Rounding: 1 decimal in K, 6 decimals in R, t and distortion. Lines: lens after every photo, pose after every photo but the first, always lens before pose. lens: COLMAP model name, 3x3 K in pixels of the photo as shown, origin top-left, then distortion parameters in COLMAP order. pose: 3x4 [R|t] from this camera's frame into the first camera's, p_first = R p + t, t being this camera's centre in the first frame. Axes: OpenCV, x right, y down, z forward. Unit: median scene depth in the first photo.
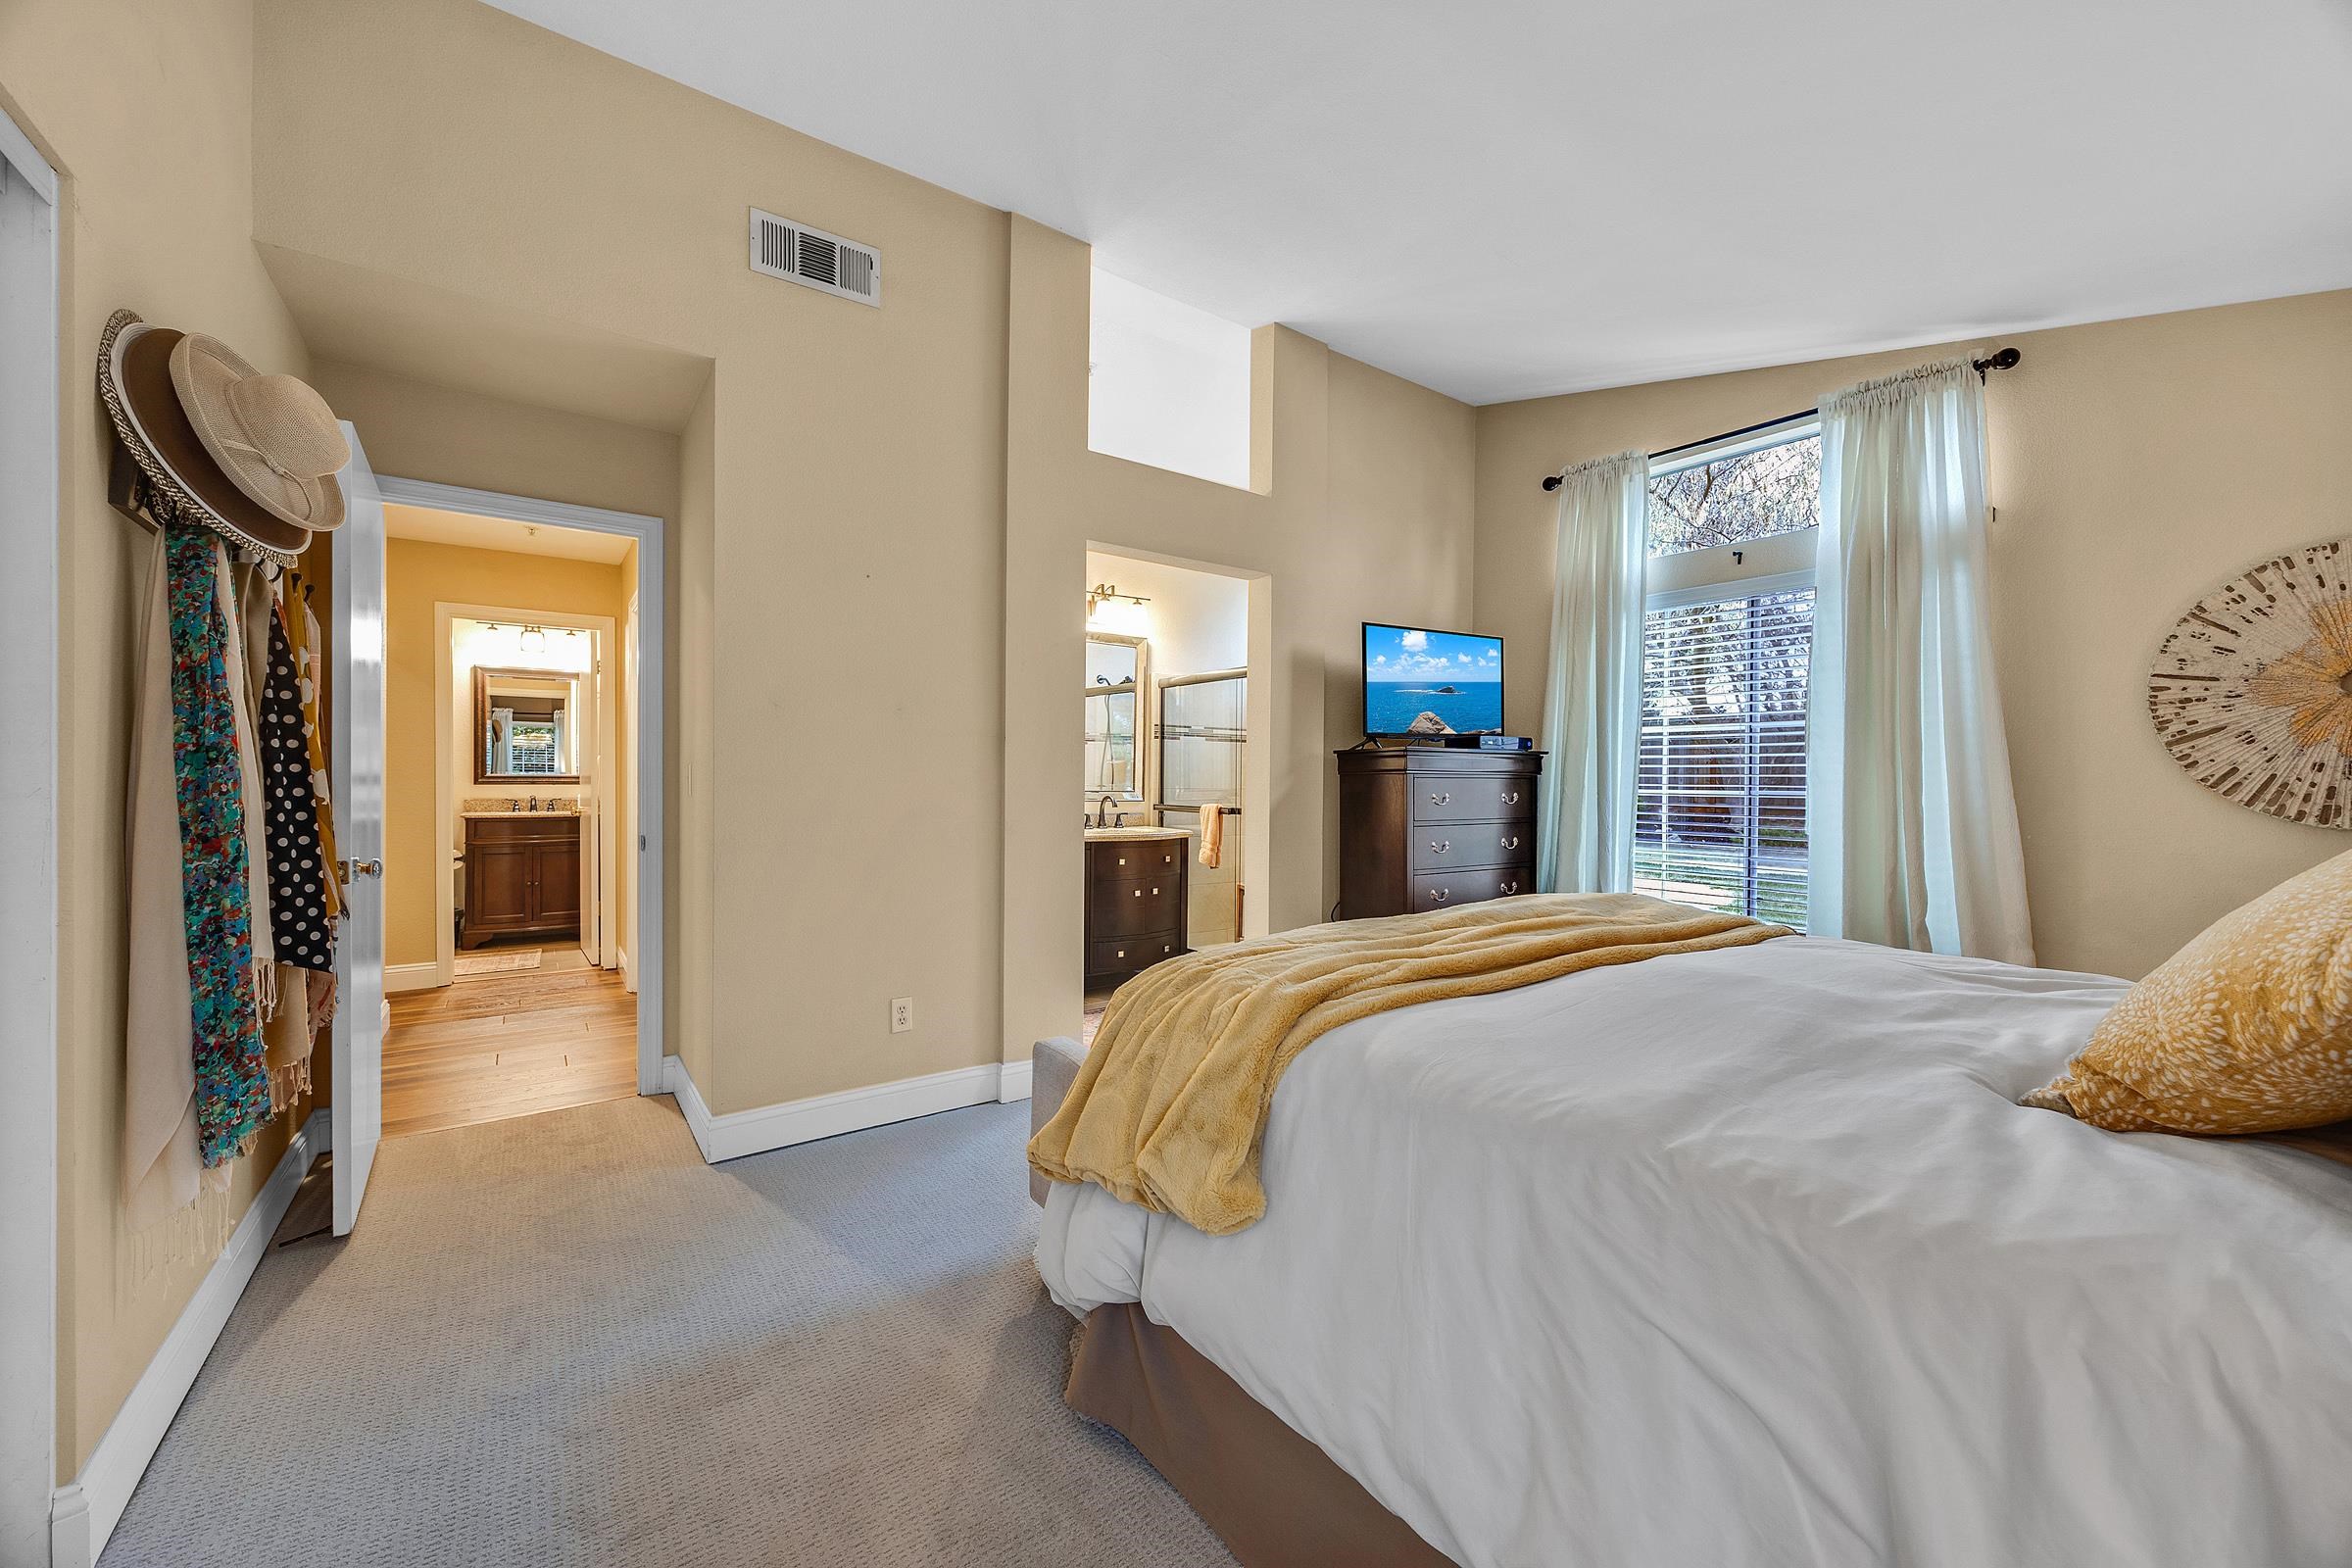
lens RADIAL K [[899.3, 0, 1177.4], [0, 899.3, 784.3], [0, 0, 1]] dist [-0.001882, -0.000426]
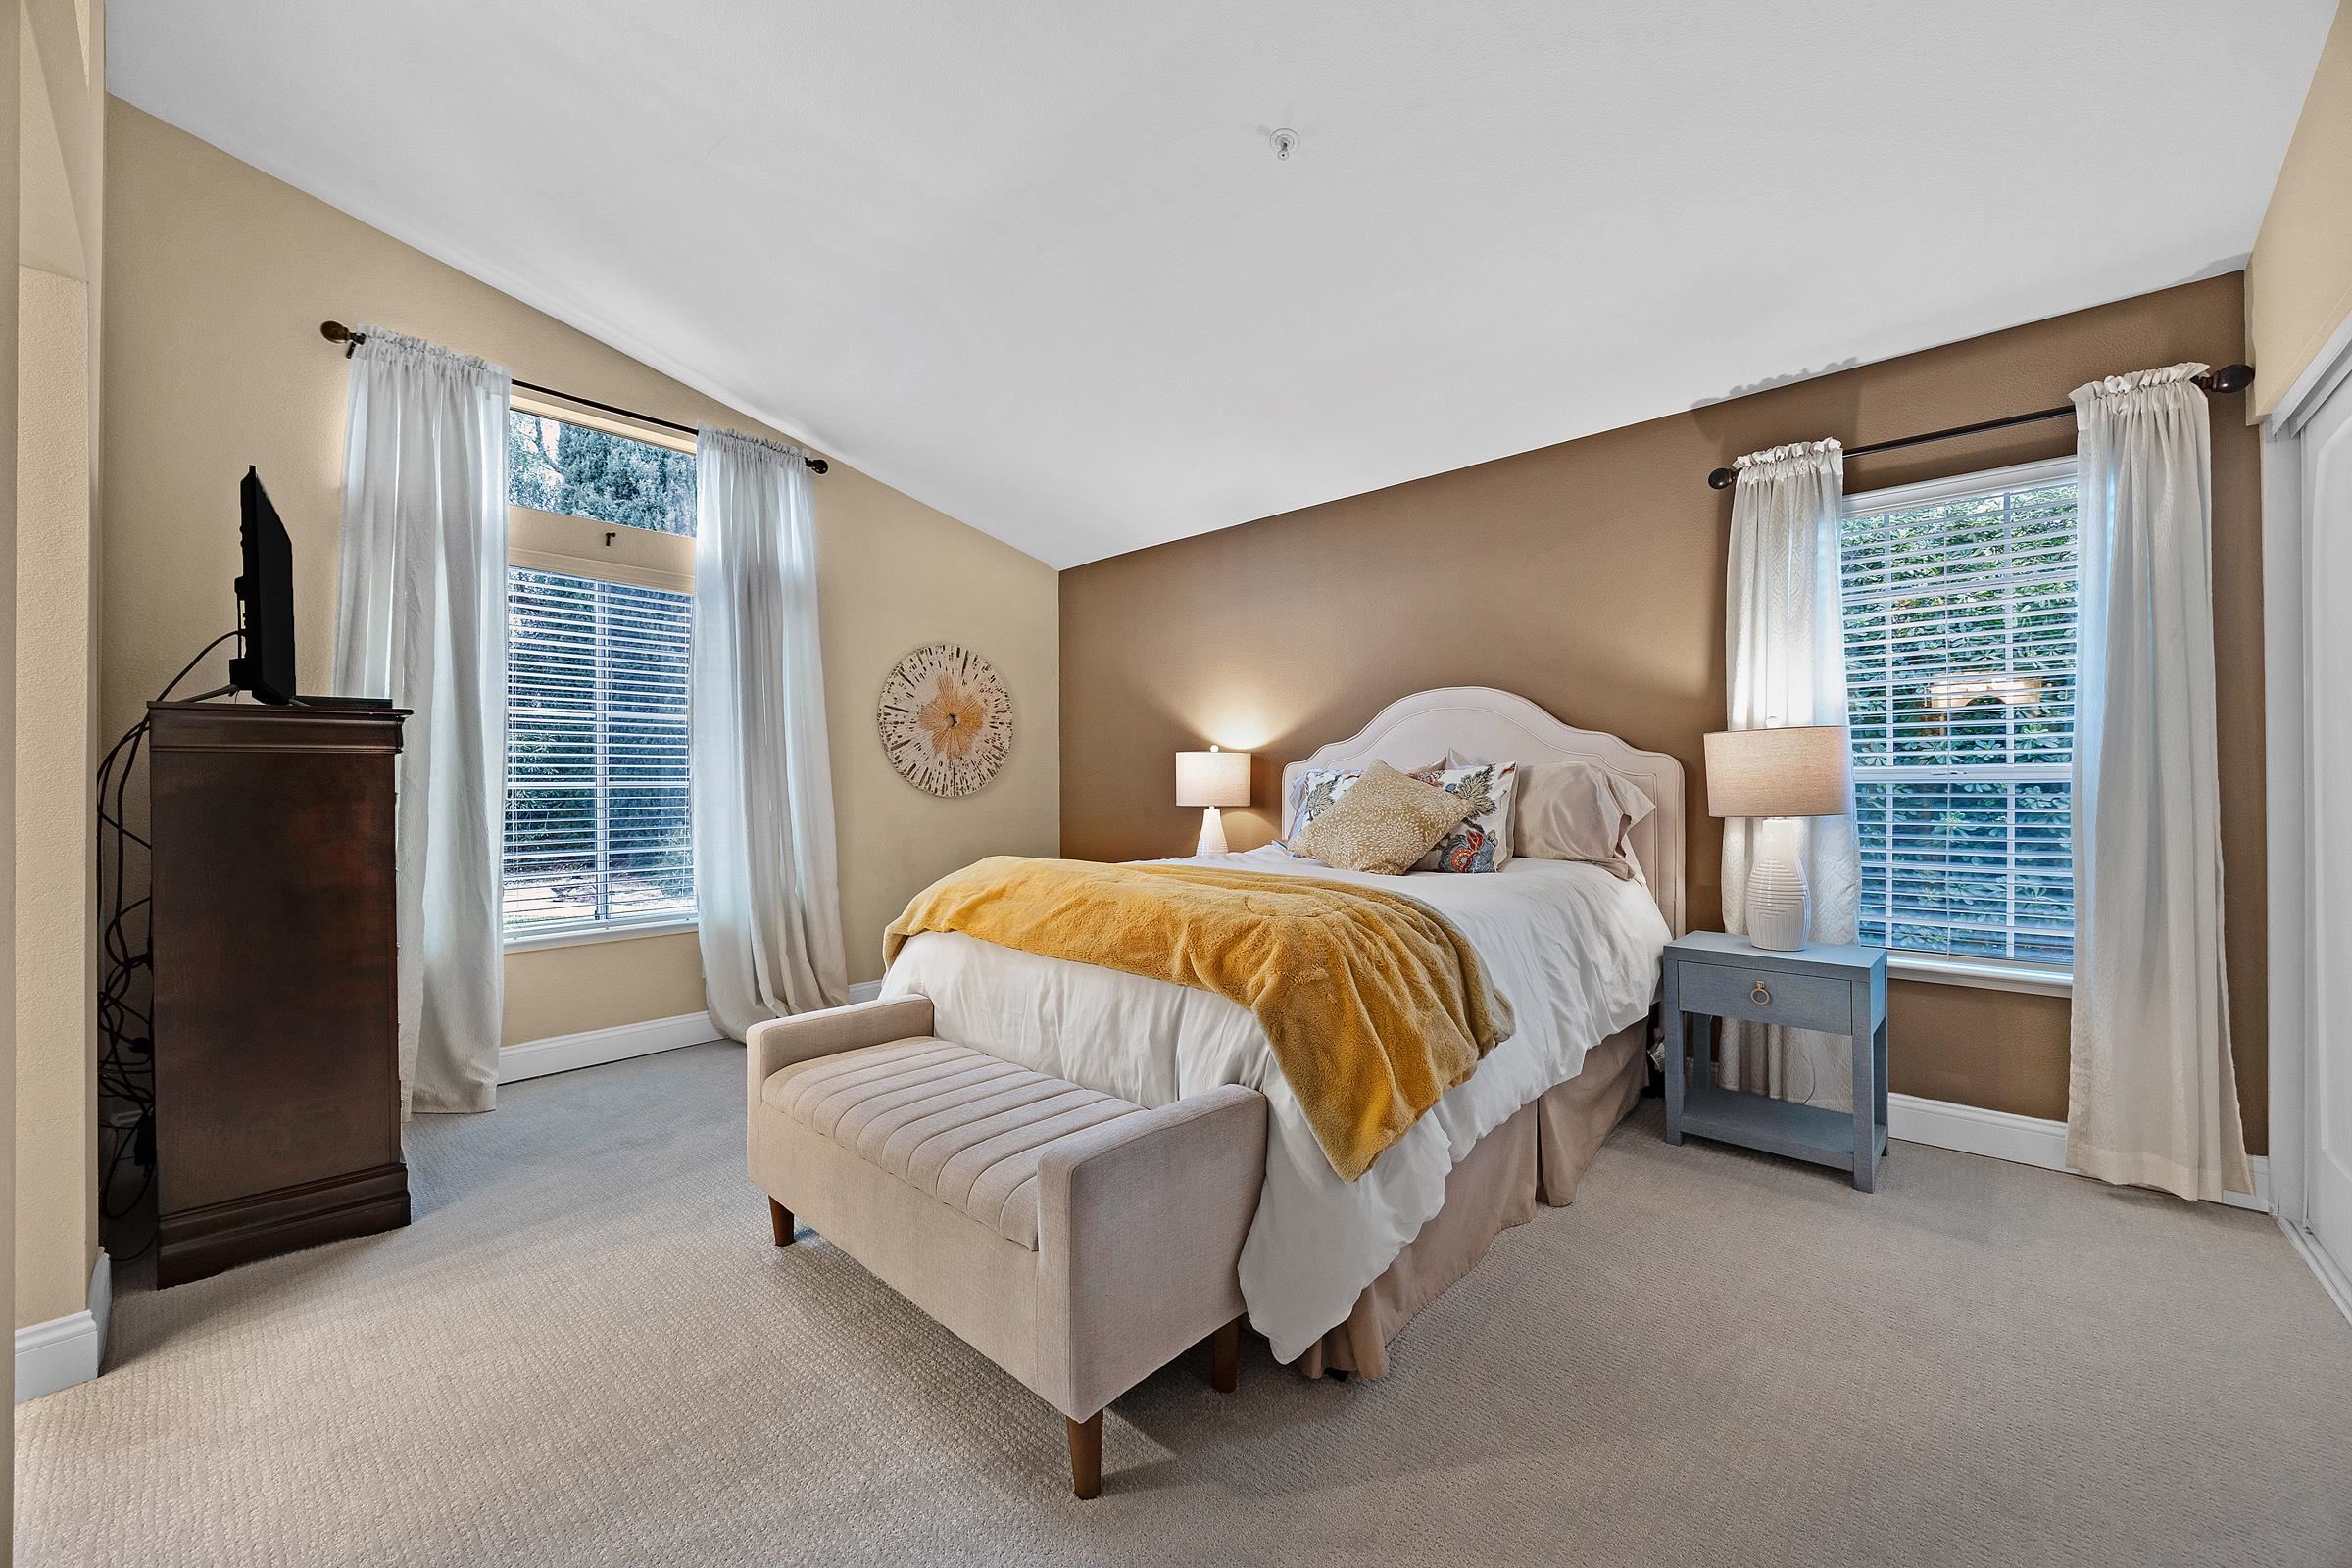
lens RADIAL K [[892.6, 0, 1184.0], [0, 892.6, 785.1], [0, 0, 1]] dist [-0.002074, -0.000132]
pose [[-0.201048, -0.009241, 0.979538, -0.597723], [0.008843, 0.999898, 0.011248, 0.007409], [-0.979541, 0.010923, -0.200946, 0.817094]]
